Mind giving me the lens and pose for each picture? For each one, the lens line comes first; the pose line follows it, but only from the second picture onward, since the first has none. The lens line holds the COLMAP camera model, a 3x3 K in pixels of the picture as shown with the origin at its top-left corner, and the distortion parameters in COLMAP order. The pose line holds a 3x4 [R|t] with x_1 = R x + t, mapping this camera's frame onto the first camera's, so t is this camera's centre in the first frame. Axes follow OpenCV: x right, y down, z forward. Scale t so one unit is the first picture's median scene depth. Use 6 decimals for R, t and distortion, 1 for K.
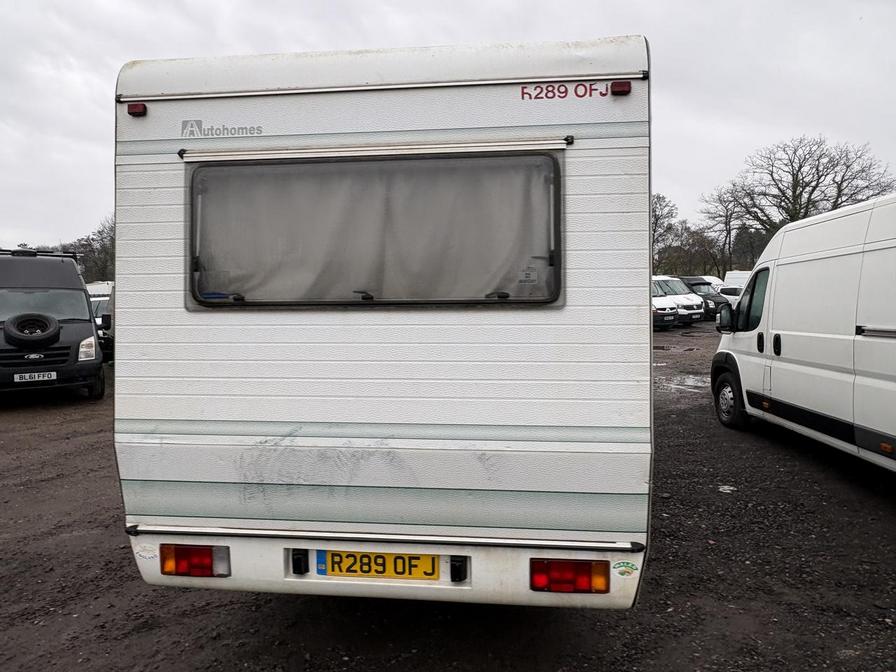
lens RADIAL K [[550.9, 0, 448.0], [0, 550.9, 336.0], [0, 0, 1]] dist [-0.003826, -0.000259]
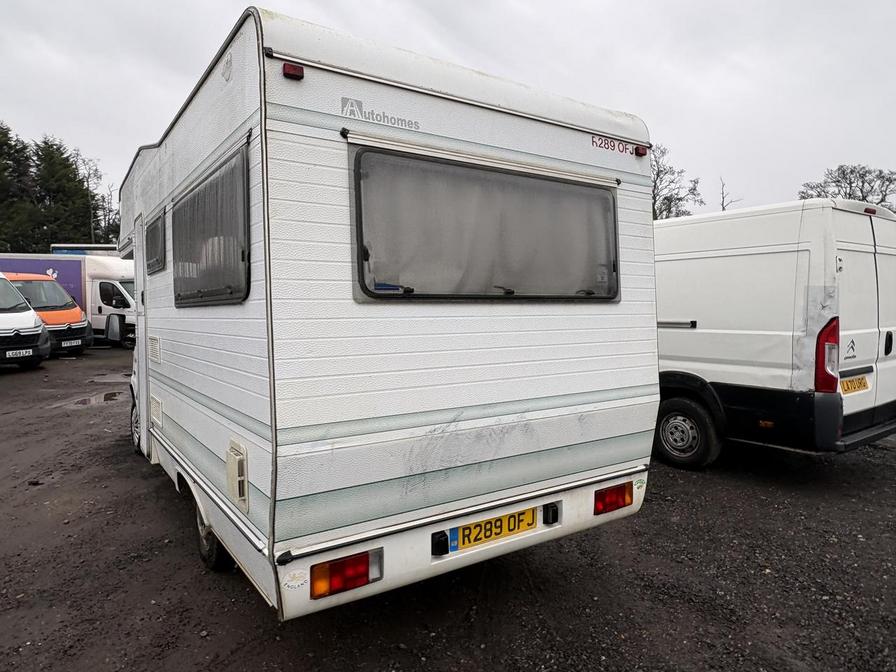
lens RADIAL K [[586.7, 0, 449.9], [0, 586.7, 324.5], [0, 0, 1]] dist [-0.003787, -0.000056]
pose [[0.765066, -0.017704, 0.643709, -0.991515], [0.022233, 0.999752, 0.001071, -0.006136], [-0.643568, 0.013493, 0.765270, 0.135534]]
